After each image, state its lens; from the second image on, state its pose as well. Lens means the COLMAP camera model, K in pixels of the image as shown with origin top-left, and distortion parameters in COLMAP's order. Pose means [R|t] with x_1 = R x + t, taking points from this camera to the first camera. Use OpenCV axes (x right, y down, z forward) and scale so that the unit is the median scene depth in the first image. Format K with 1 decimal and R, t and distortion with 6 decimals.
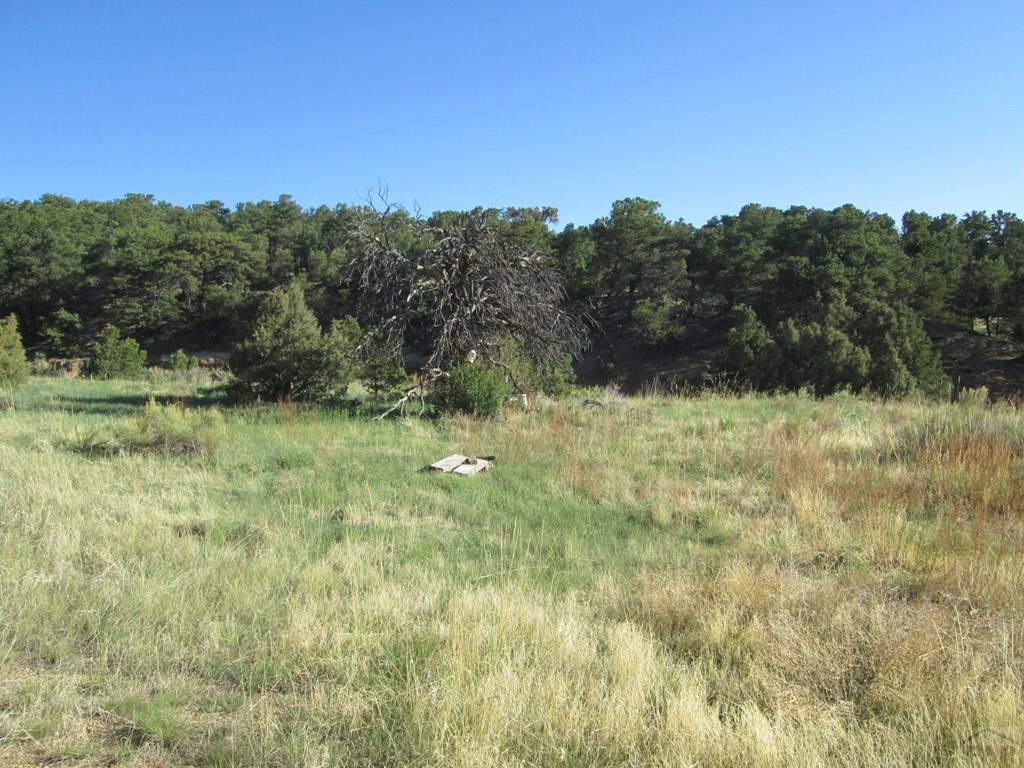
lens RADIAL K [[864.5, 0, 499.3], [0, 864.5, 378.7], [0, 0, 1]] dist [-0.040541, 0.022802]
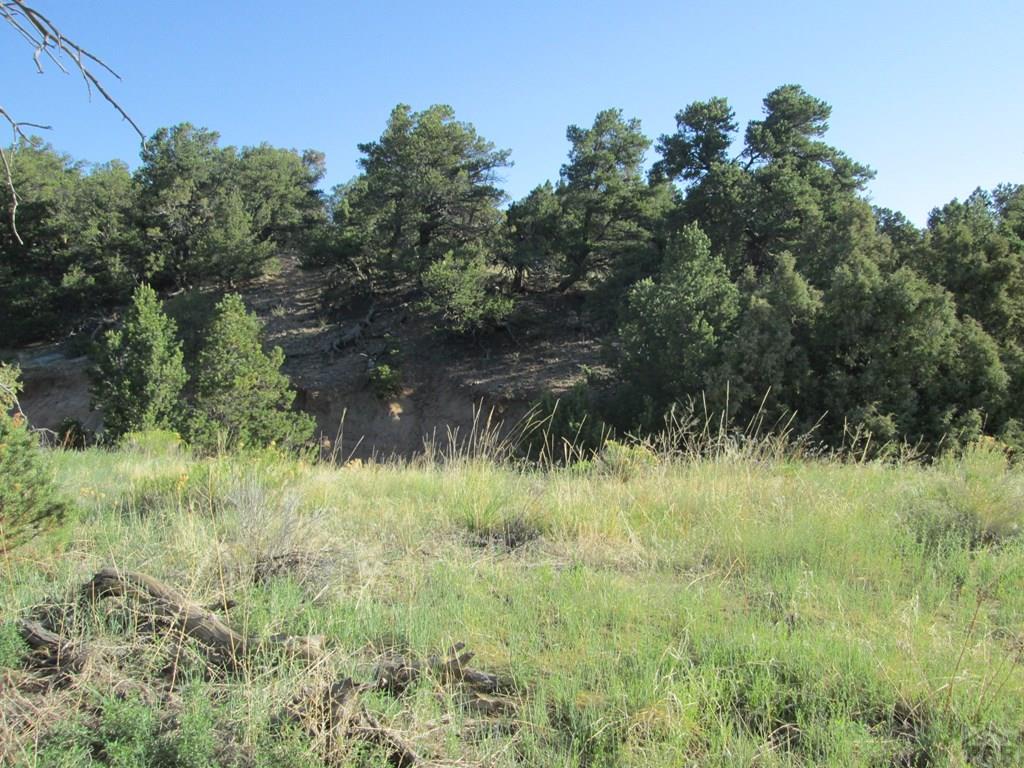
lens RADIAL K [[864.5, 0, 499.3], [0, 864.5, 378.7], [0, 0, 1]] dist [-0.040541, 0.022802]
pose [[0.974440, -0.013075, 0.224265, 0.070350], [0.014221, 0.999893, -0.003495, -0.005998], [-0.224195, 0.006595, 0.974522, 0.408168]]
